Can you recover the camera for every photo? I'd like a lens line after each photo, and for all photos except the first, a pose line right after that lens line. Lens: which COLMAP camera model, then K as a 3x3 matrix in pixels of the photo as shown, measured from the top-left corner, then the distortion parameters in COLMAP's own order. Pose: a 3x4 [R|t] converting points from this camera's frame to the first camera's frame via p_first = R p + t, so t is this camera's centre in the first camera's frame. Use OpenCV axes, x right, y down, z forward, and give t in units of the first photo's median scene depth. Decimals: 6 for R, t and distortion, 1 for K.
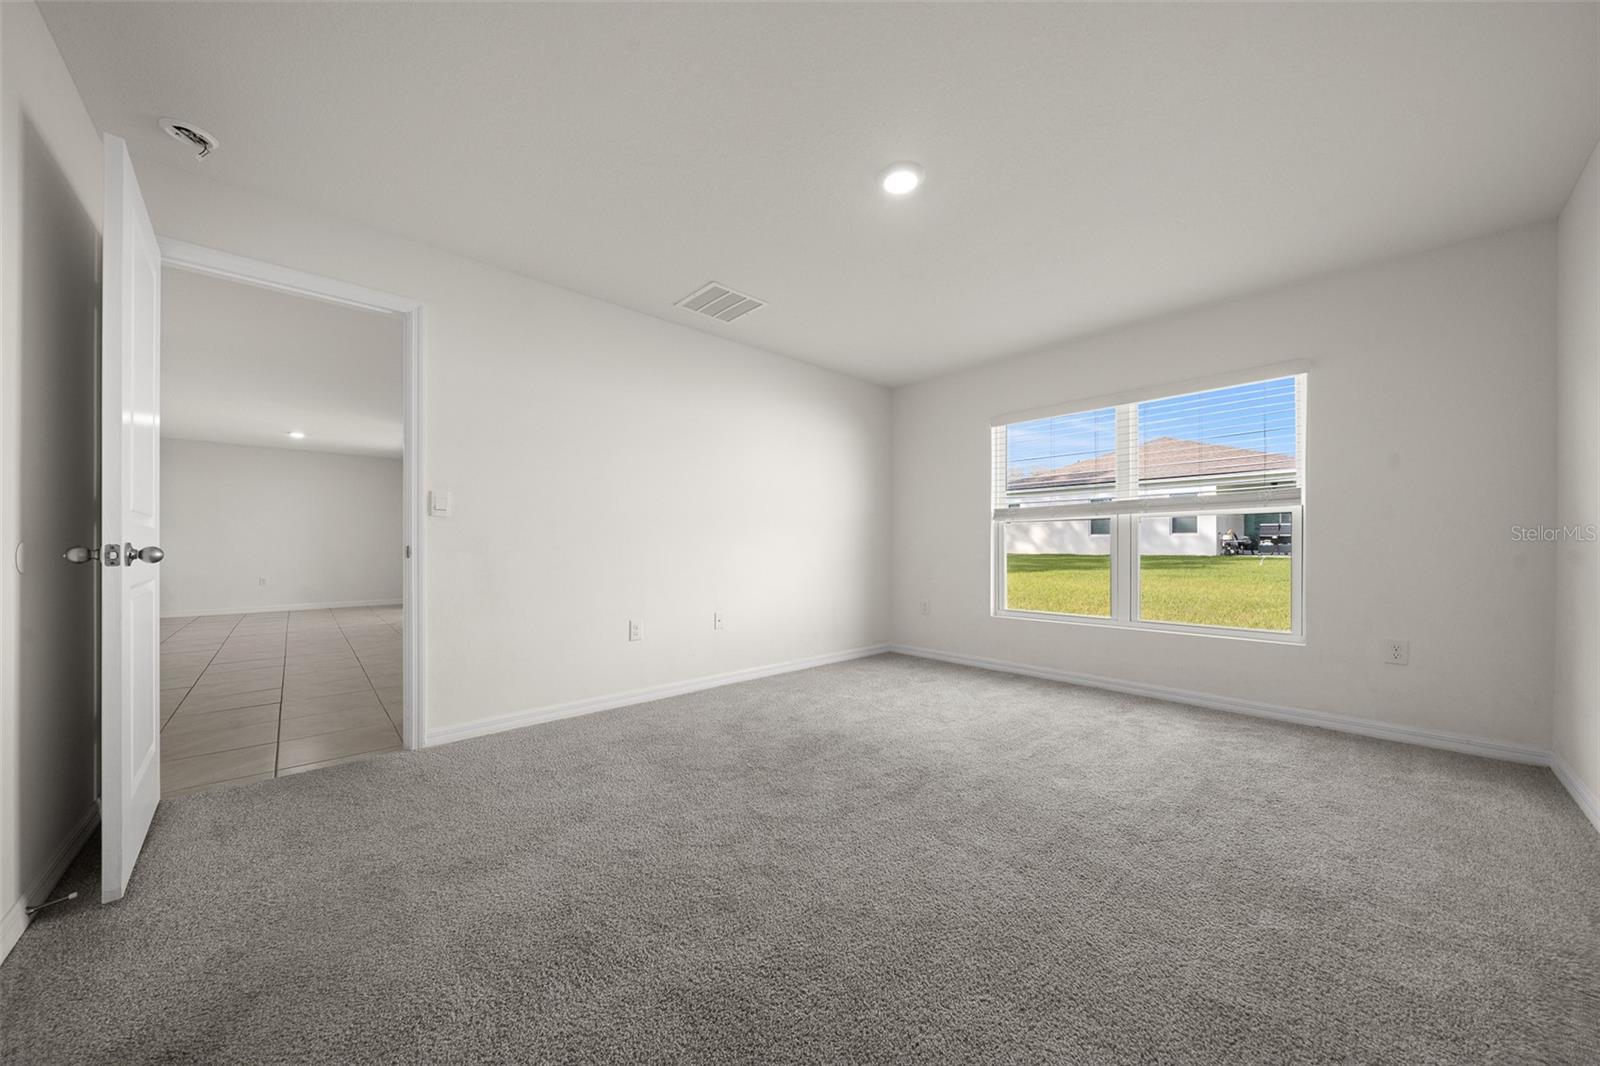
lens RADIAL K [[541.8, 0, 800.0], [0, 541.8, 533.0], [0, 0, 1]] dist [-0.008085, 0.000045]
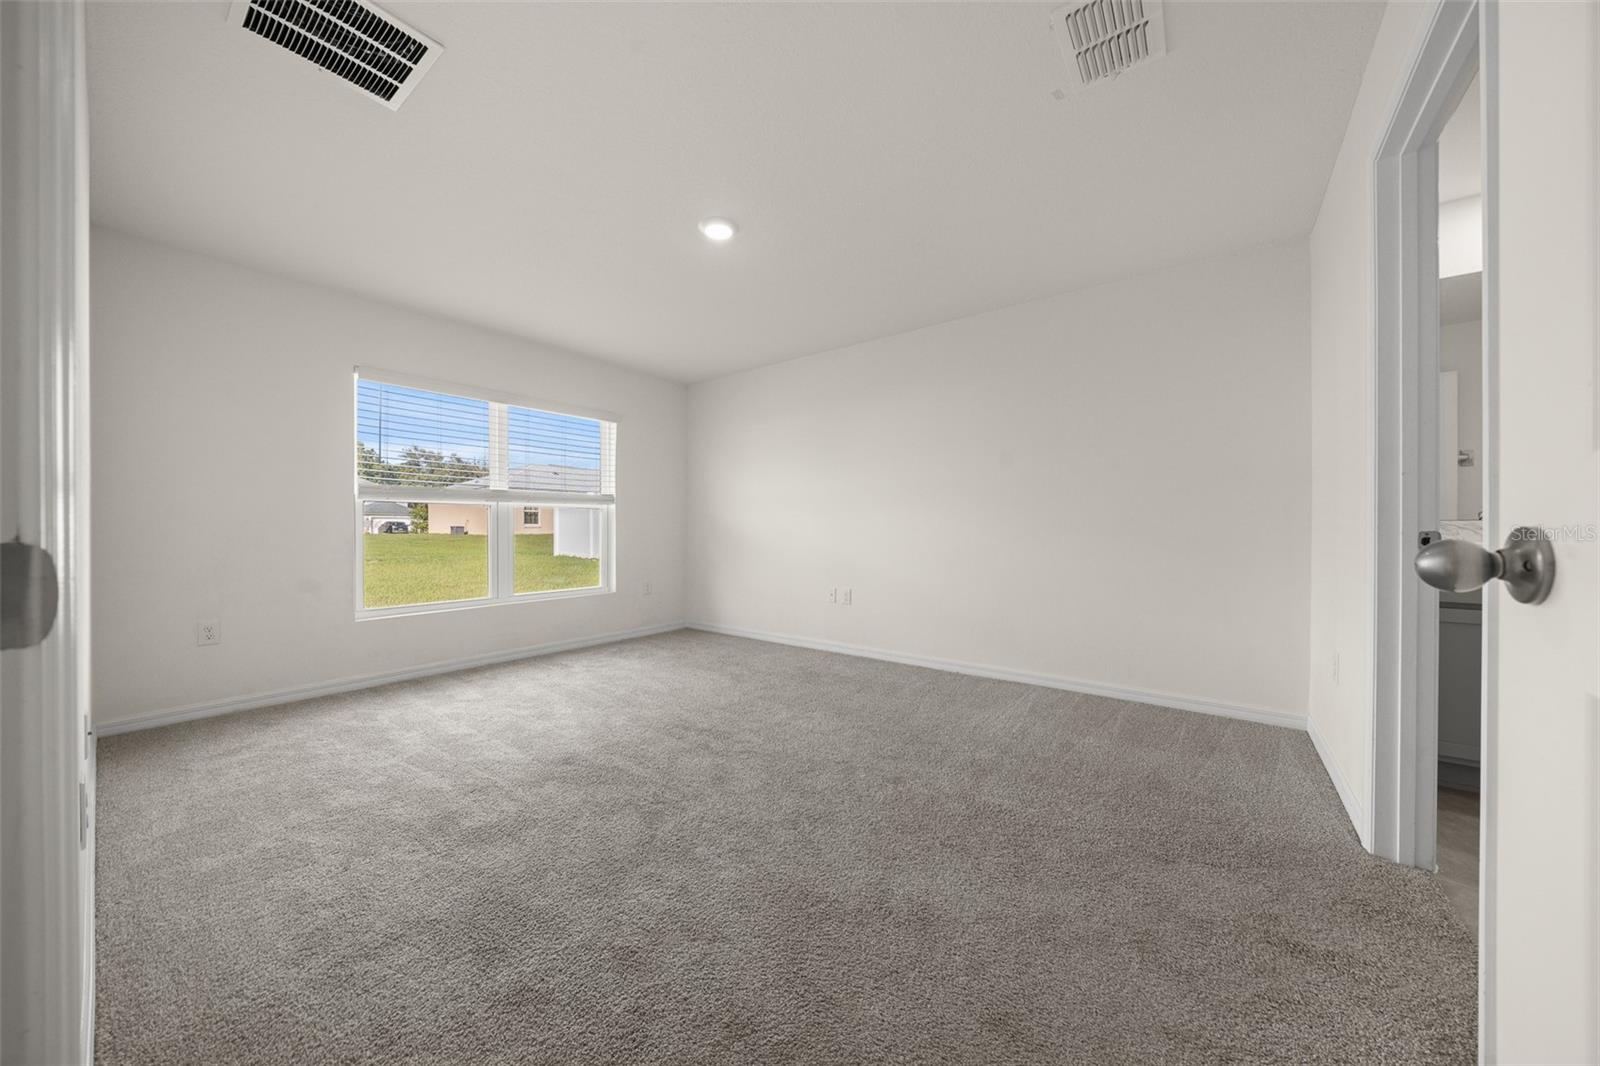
lens RADIAL K [[541.8, 0, 800.0], [0, 541.8, 533.0], [0, 0, 1]] dist [-0.008085, 0.000045]
pose [[-0.178481, -0.004325, 0.983934, -0.765402], [-0.028955, 0.999580, -0.000859, 0.015140], [-0.983517, -0.028643, -0.178531, 0.763042]]
